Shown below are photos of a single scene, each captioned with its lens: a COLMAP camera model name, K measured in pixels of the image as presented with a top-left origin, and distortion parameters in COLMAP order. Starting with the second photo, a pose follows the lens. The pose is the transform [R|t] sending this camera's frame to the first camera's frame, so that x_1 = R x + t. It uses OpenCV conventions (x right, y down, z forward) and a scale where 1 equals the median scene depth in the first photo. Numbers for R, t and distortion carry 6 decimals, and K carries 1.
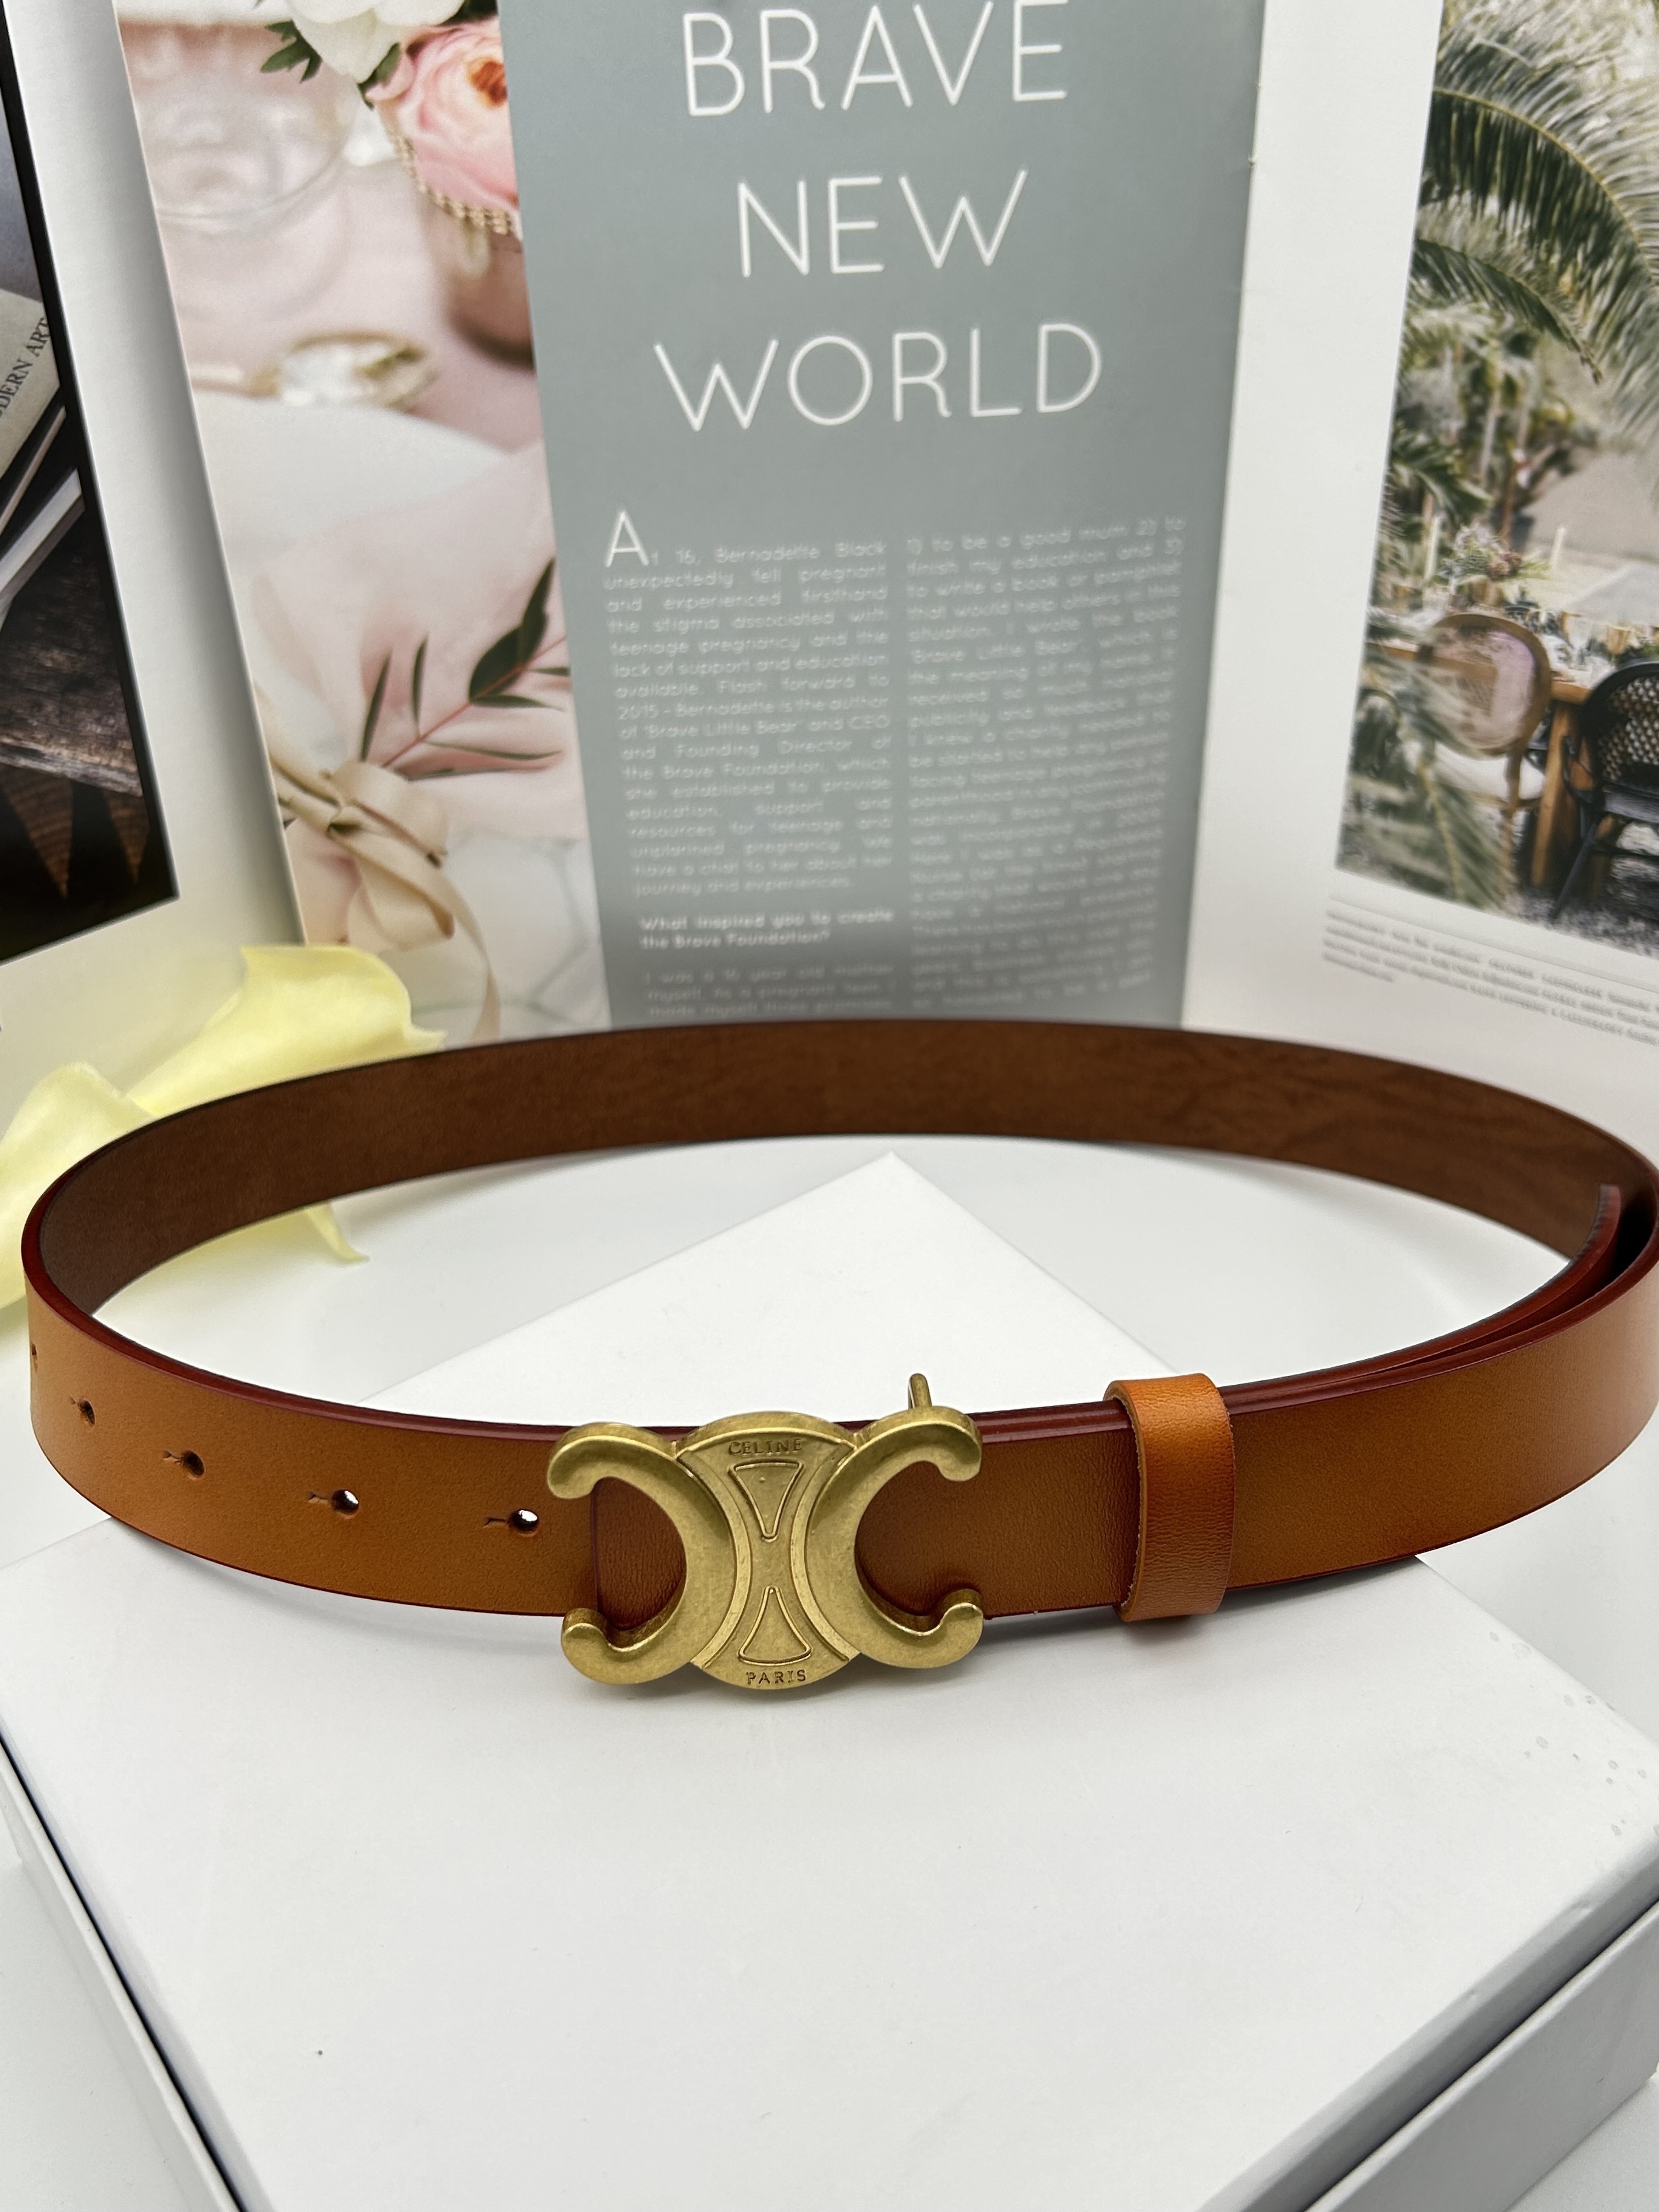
lens RADIAL K [[2047.9, 0, 836.9], [0, 2047.9, 1190.9], [0, 0, 1]] dist [0.082801, -0.012453]
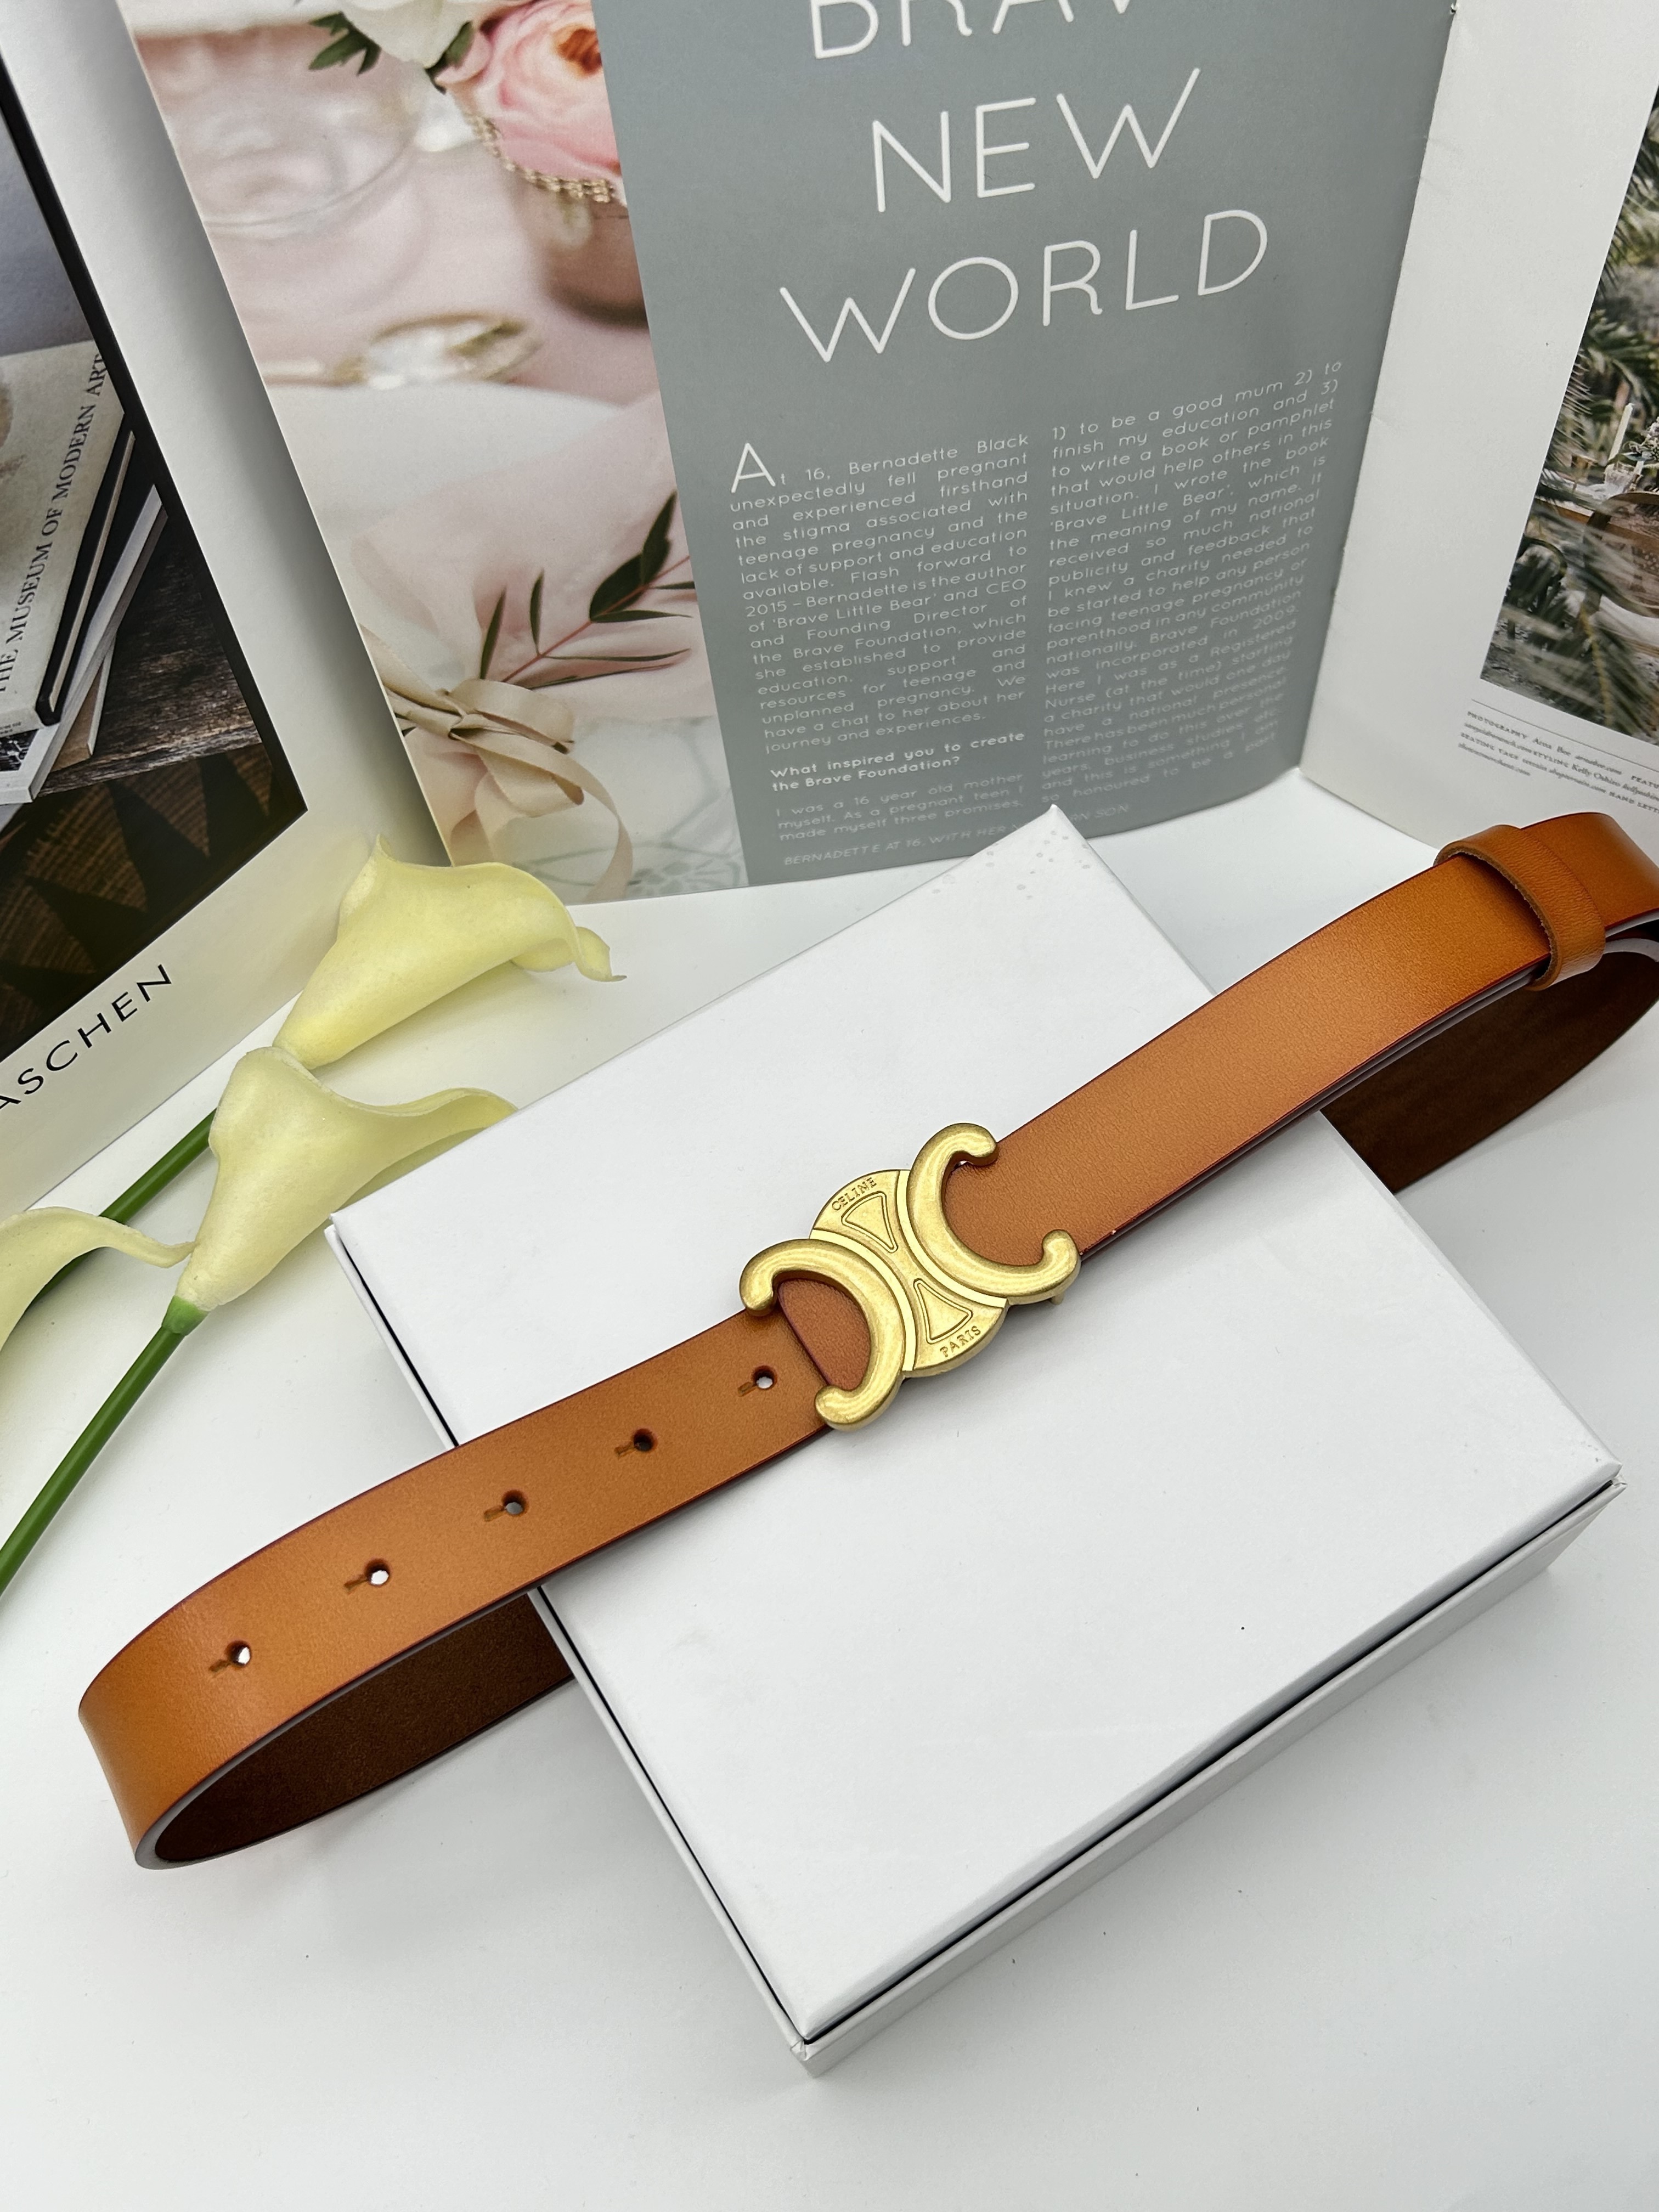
lens RADIAL K [[2044.4, 0, 821.6], [0, 2044.4, 1150.5], [0, 0, 1]] dist [0.072181, -0.178651]
pose [[0.992726, -0.118943, 0.018623, -0.119508], [0.099507, 0.897708, 0.429206, -0.415748], [-0.067769, -0.424231, 0.903014, 0.035267]]
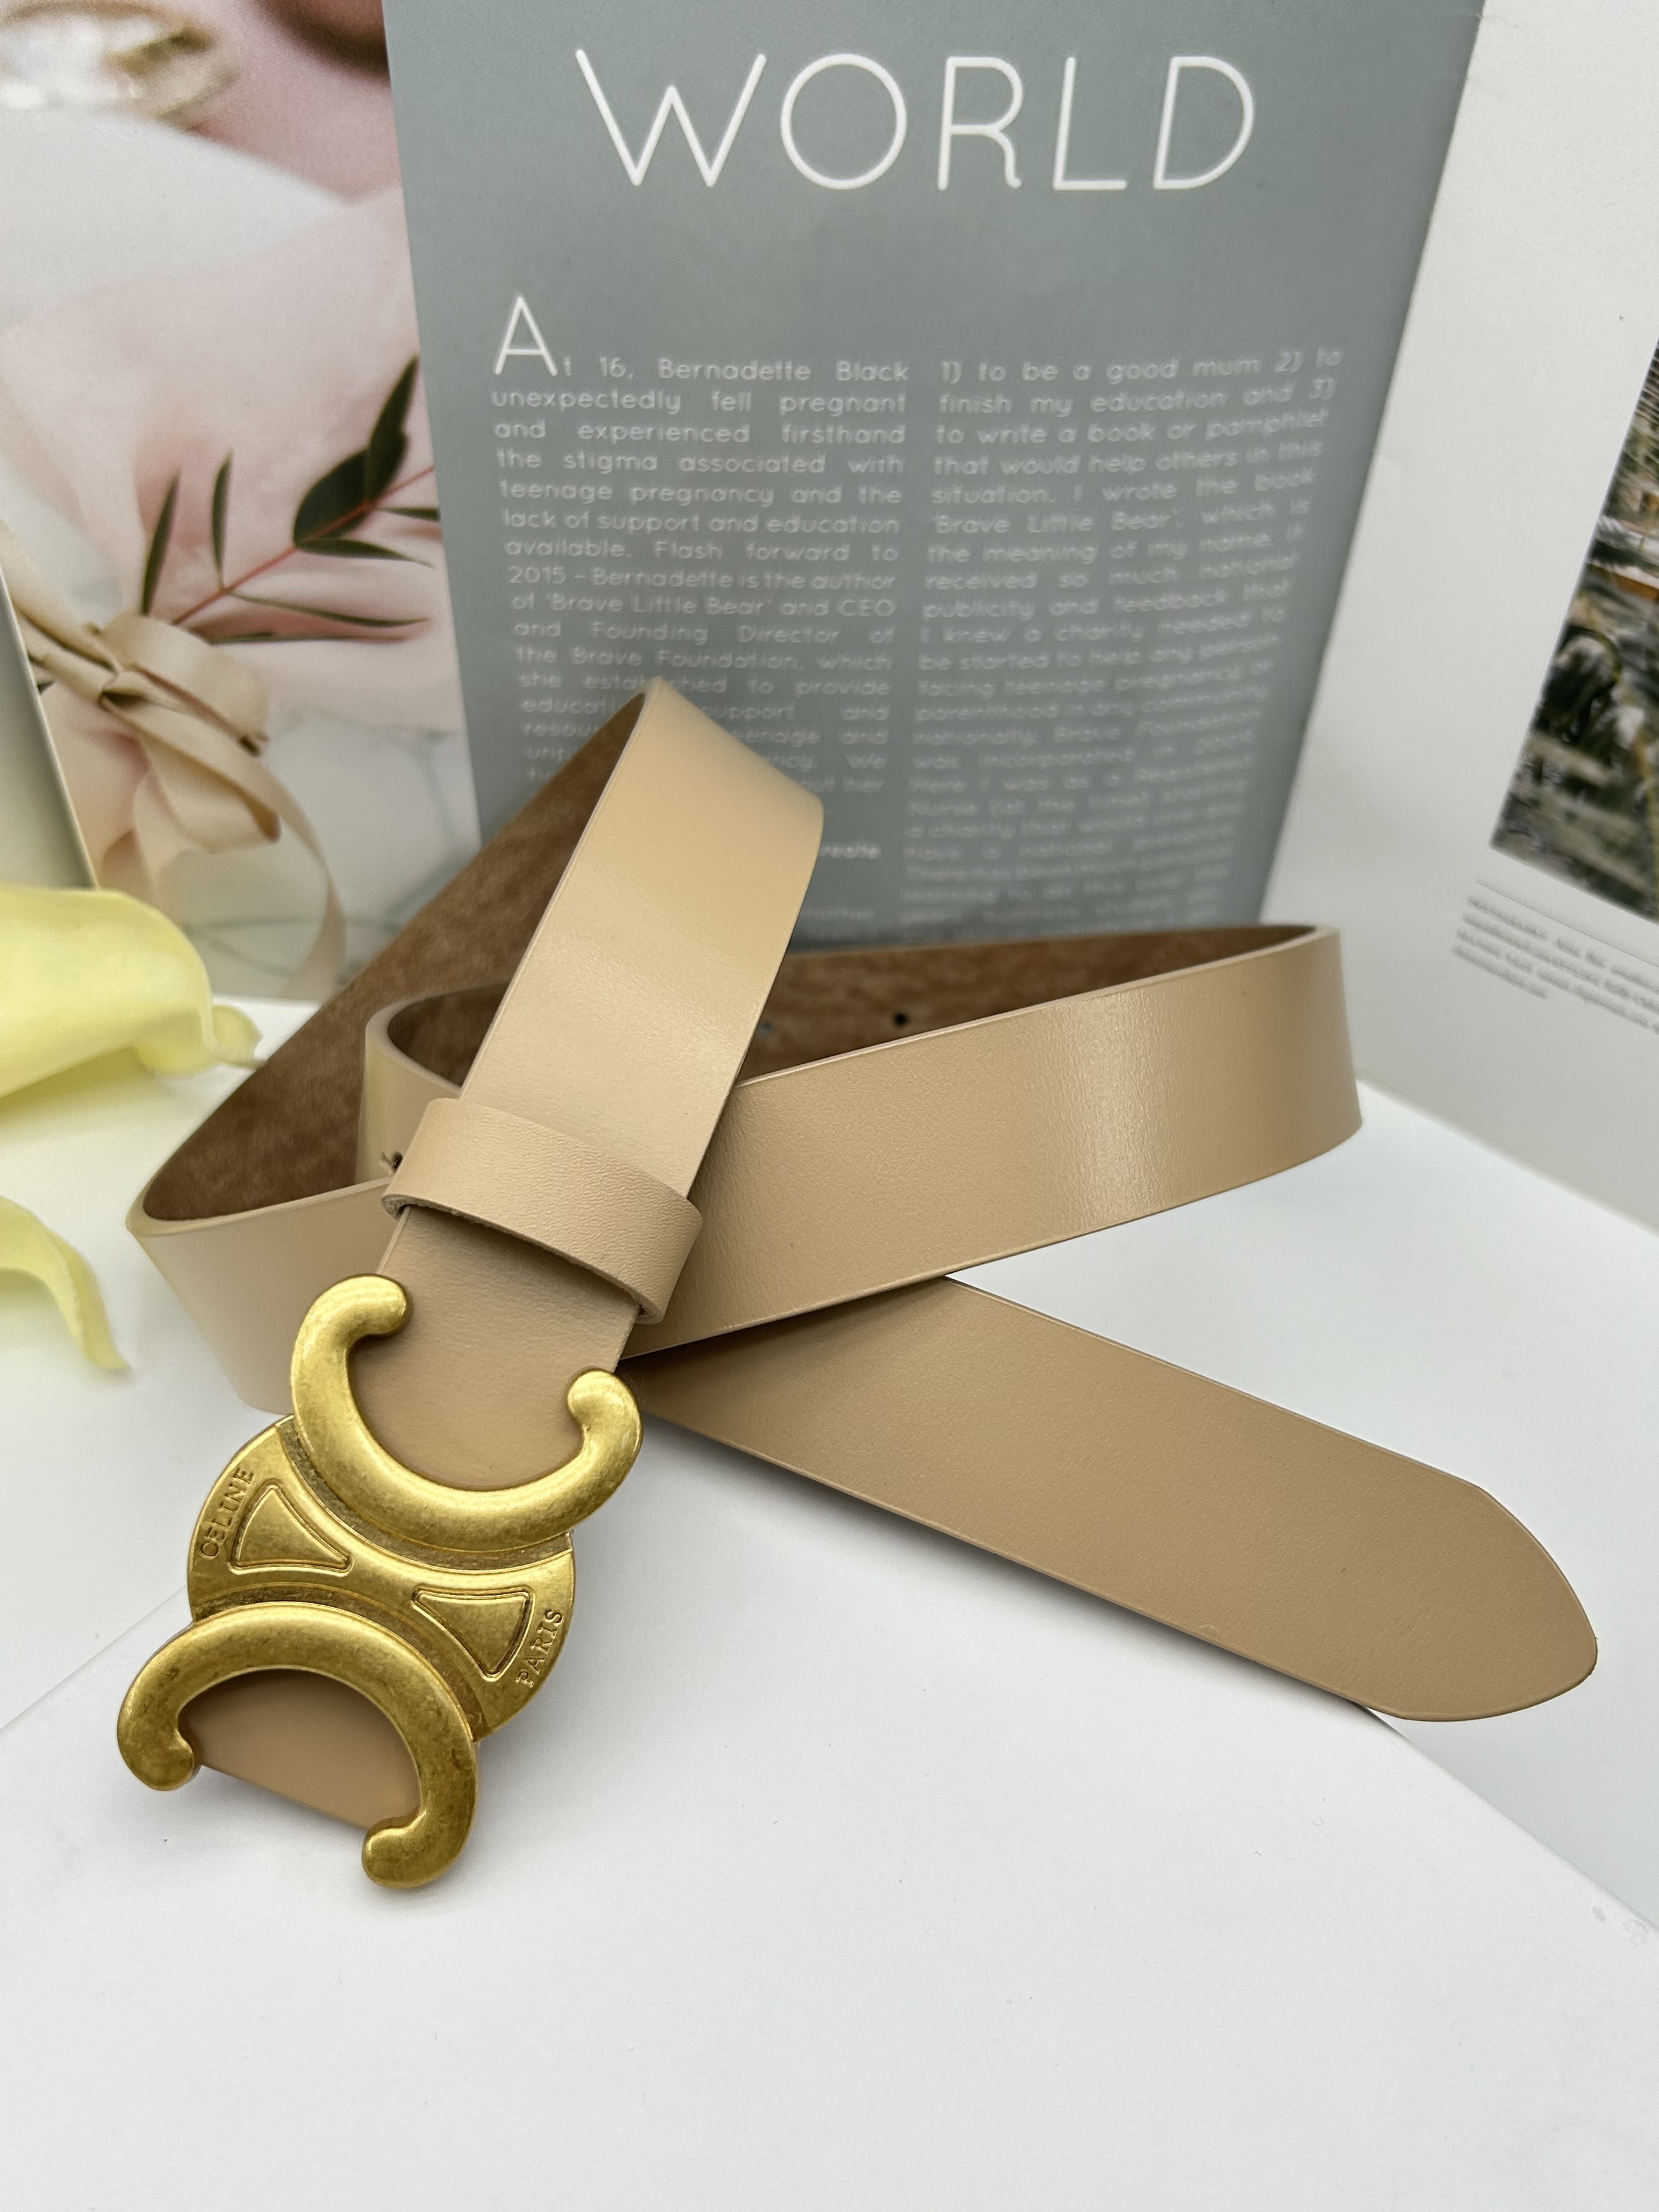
lens RADIAL K [[2044.4, 0, 821.6], [0, 2044.4, 1150.5], [0, 0, 1]] dist [0.072181, -0.178651]
pose [[0.998099, 0.048548, 0.037958, -0.017447], [-0.055176, 0.978328, 0.199573, -0.187707], [-0.027447, -0.201288, 0.979148, 0.277058]]
